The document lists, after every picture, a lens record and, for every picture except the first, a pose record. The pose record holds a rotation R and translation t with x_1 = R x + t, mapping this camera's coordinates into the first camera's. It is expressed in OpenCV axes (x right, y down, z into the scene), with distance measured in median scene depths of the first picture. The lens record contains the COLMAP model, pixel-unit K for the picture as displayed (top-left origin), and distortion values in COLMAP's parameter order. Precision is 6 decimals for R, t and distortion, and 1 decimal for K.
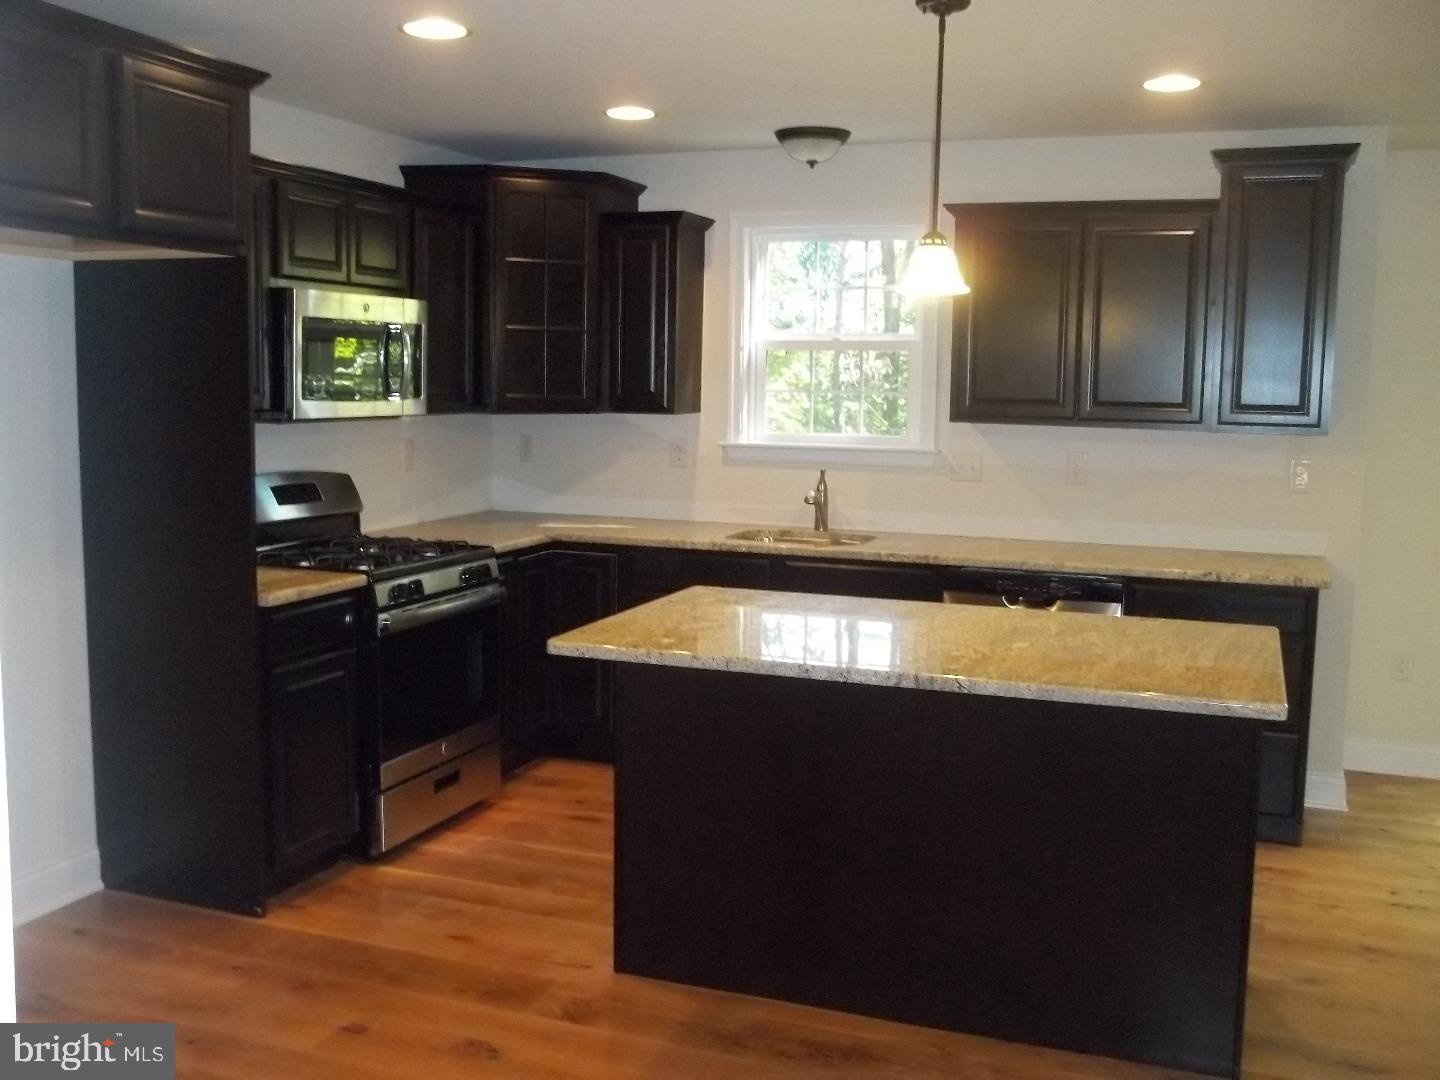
lens RADIAL K [[1415.1, 0, 720.0], [0, 1415.1, 540.0], [0, 0, 1]] dist [-0.039052, -0.016708]
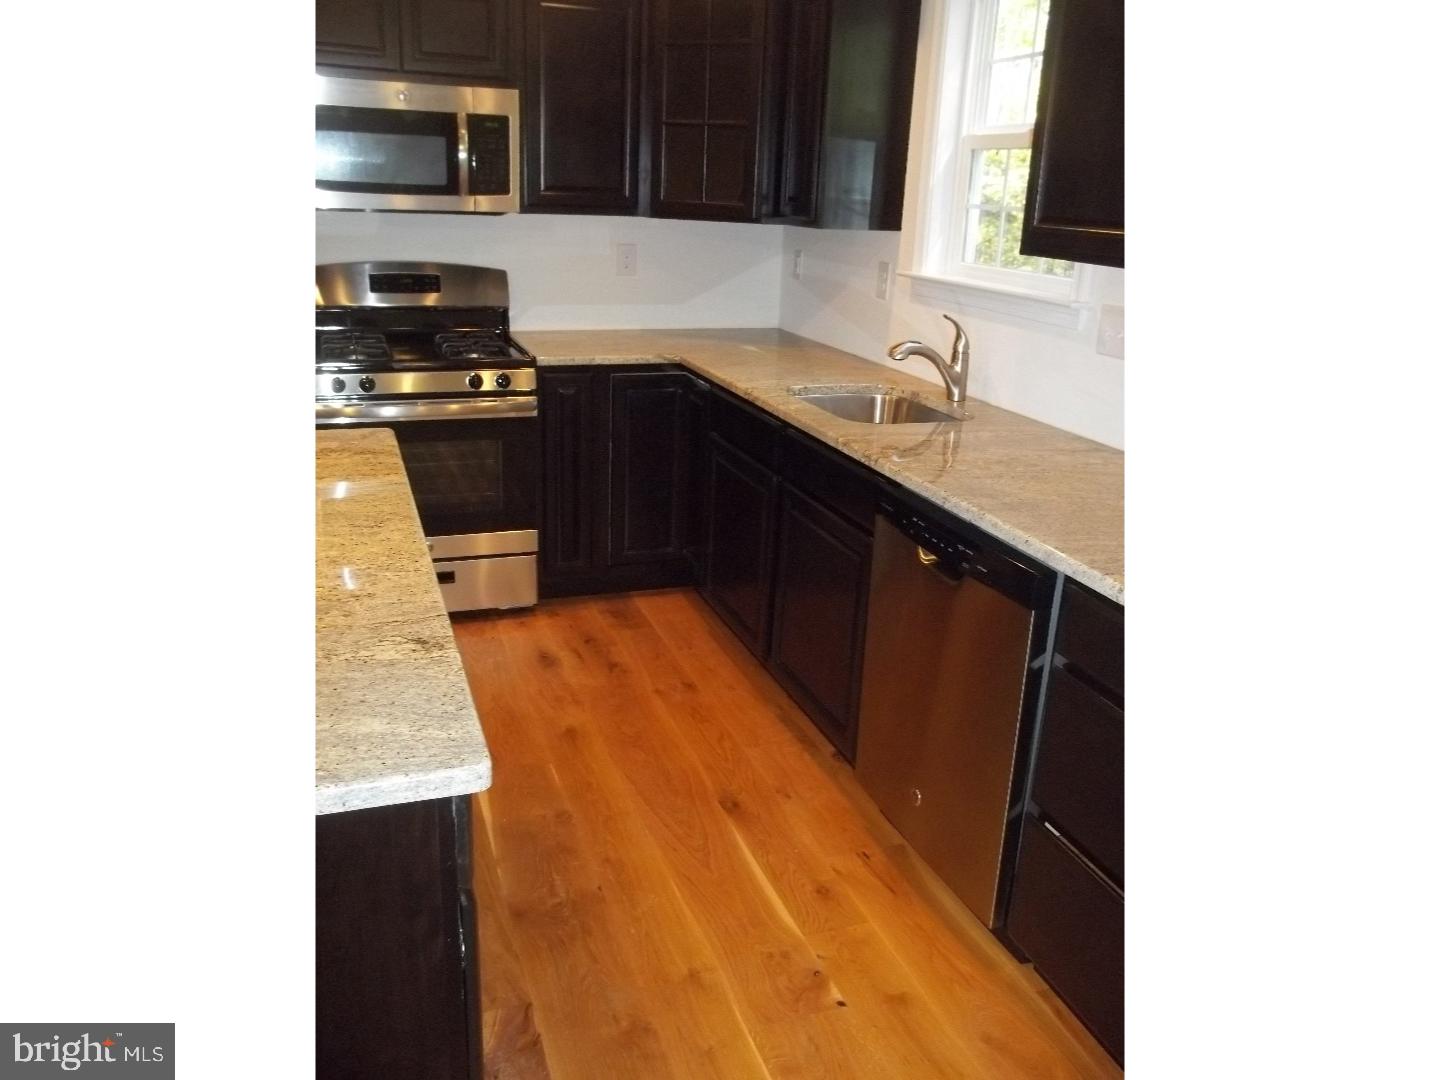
lens RADIAL K [[1054.2, 0, 720.0], [0, 1054.2, 540.0], [0, 0, 1]] dist [-0.097672, 0.118018]
pose [[0.649261, 0.252952, -0.717269, 0.464945], [-0.126348, 0.965841, 0.226245, -0.052496], [0.749997, -0.056266, 0.659043, 0.629611]]
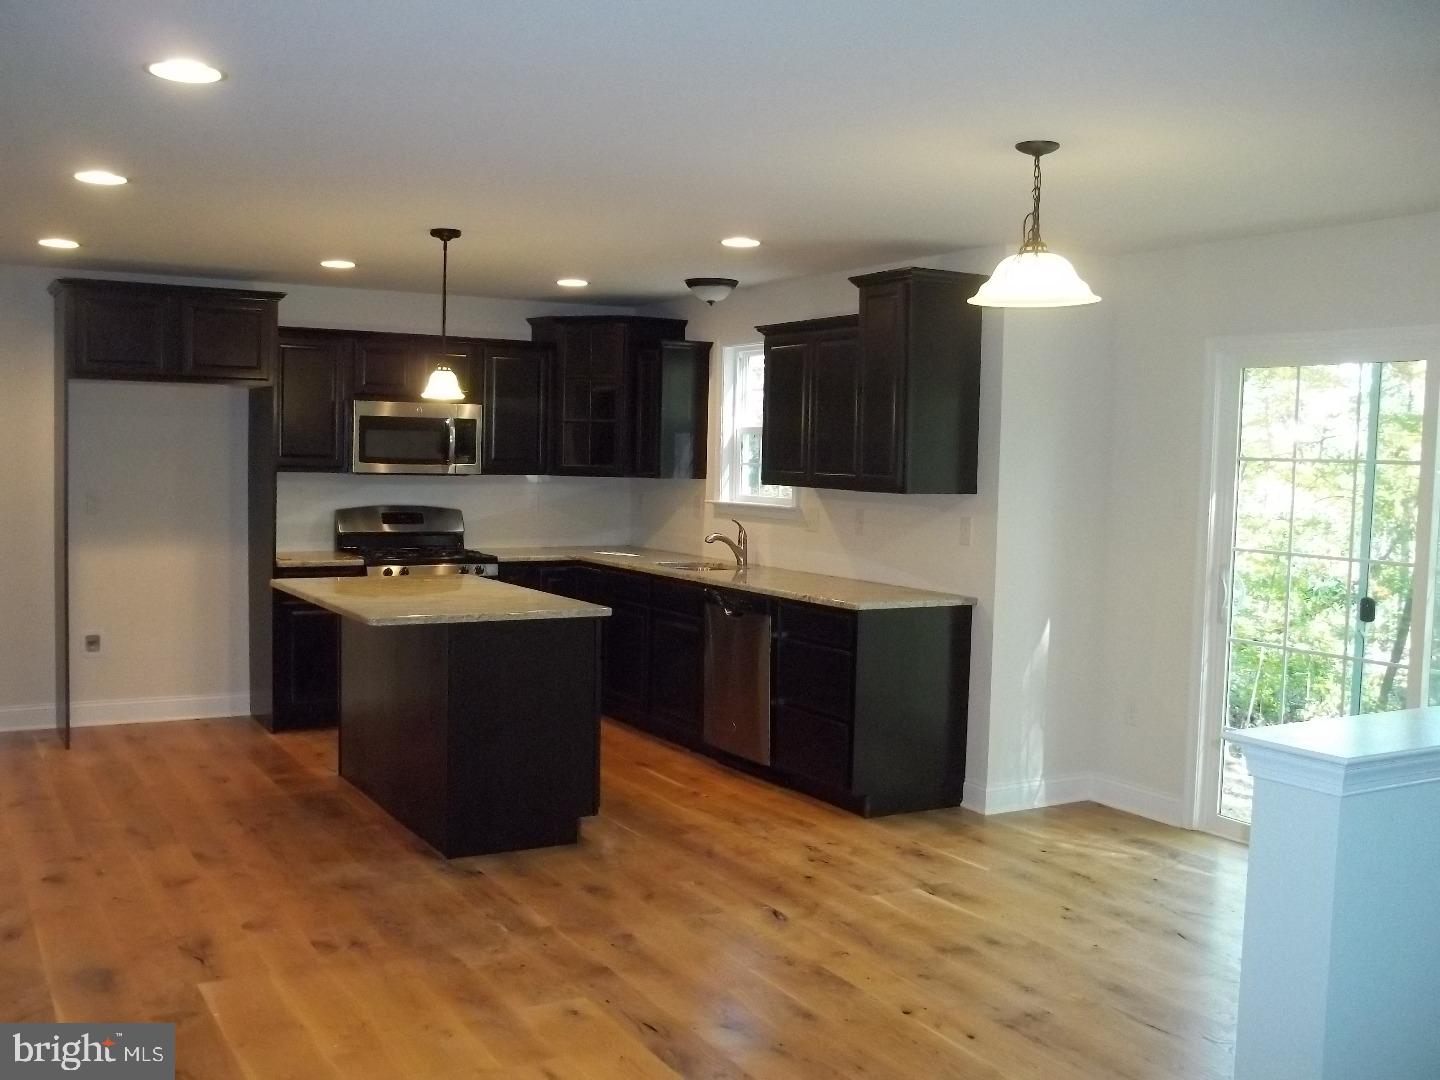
lens RADIAL K [[1415.1, 0, 720.0], [0, 1415.1, 540.0], [0, 0, 1]] dist [-0.039052, -0.016708]
pose [[0.773333, 0.038799, -0.632812, 1.061186], [-0.083079, 0.995721, -0.040477, 0.030445], [0.628534, 0.083875, 0.773247, -0.080545]]
